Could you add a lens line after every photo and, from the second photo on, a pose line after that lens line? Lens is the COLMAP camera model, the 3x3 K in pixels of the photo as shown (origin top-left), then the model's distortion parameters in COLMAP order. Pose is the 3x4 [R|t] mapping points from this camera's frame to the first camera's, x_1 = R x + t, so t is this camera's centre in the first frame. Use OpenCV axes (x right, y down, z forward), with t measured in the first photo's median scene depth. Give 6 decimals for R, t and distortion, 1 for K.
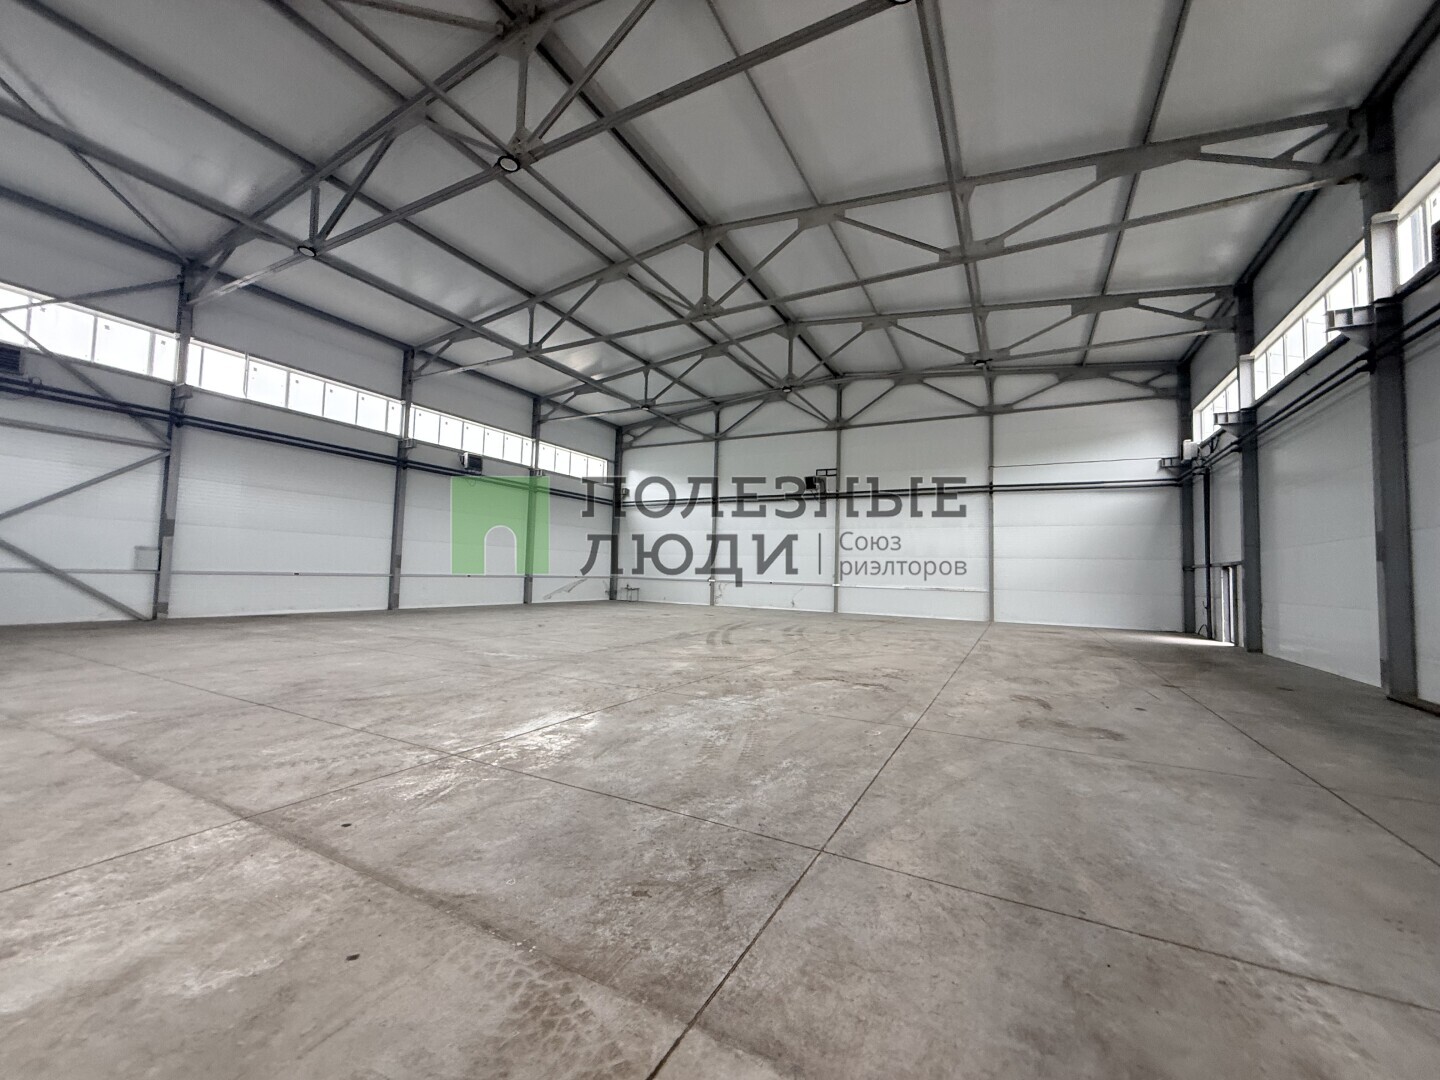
lens RADIAL K [[573.0, 0, 721.4], [0, 573.0, 542.6], [0, 0, 1]] dist [0.002598, -0.000599]
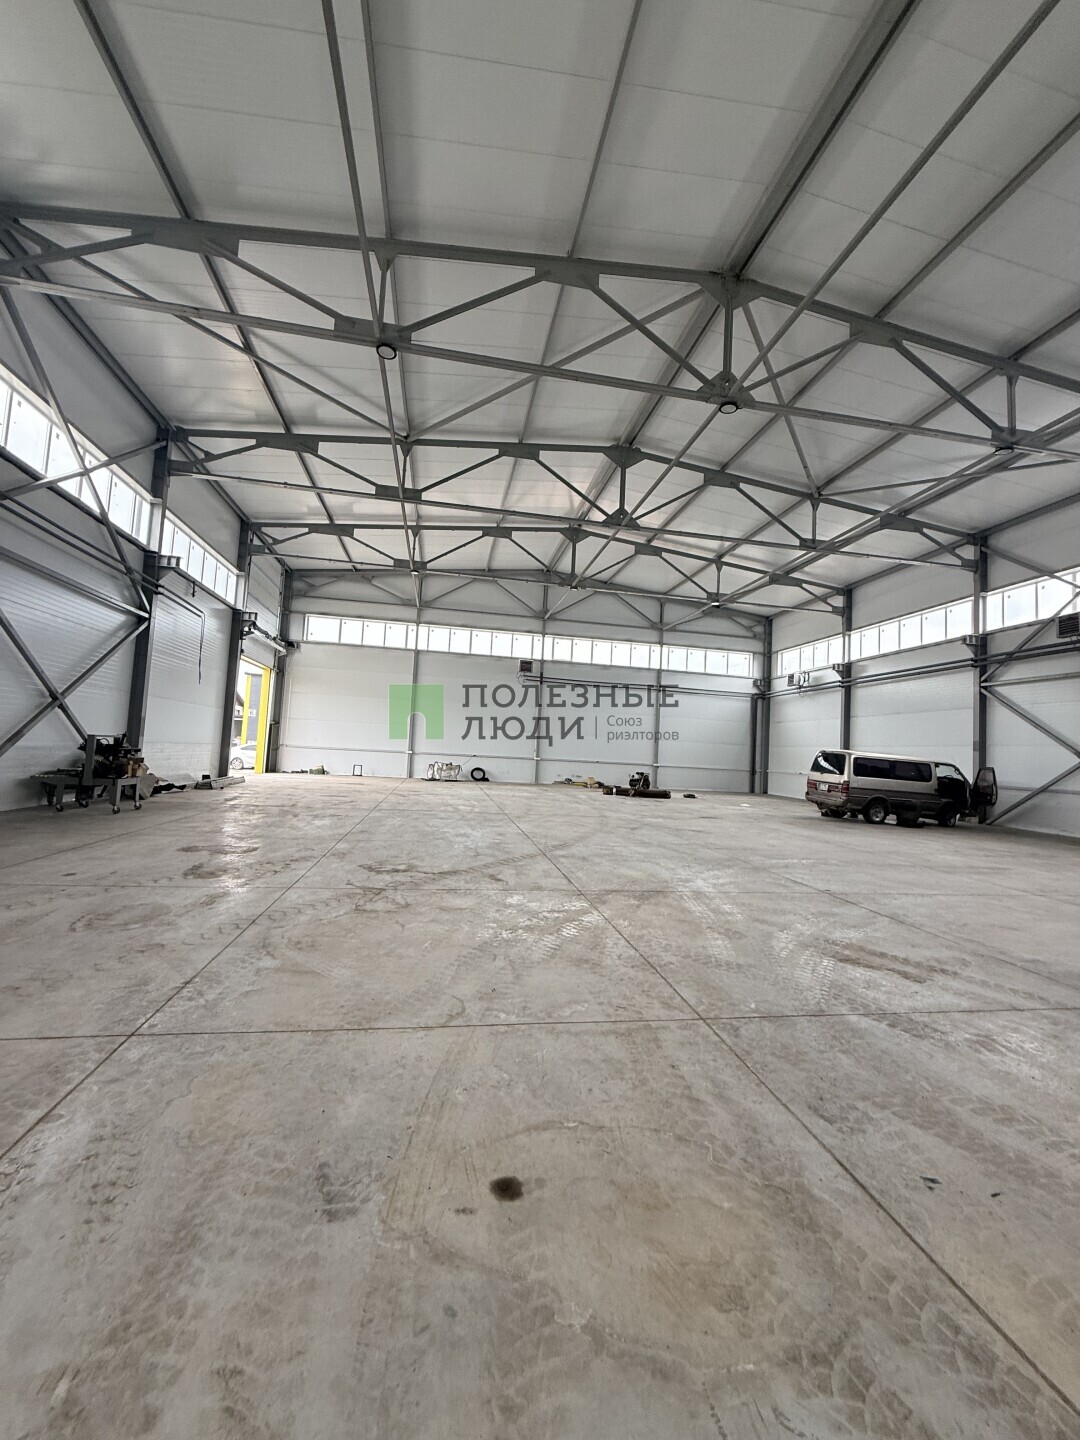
lens RADIAL K [[573.0, 0, 539.3], [0, 573.0, 718.1], [0, 0, 1]] dist [0.002598, -0.000599]
pose [[0.793341, 0.051617, 0.606585, -0.591593], [-0.065730, 0.997837, 0.001057, -0.010060], [-0.605218, -0.040709, 0.795018, 0.139192]]
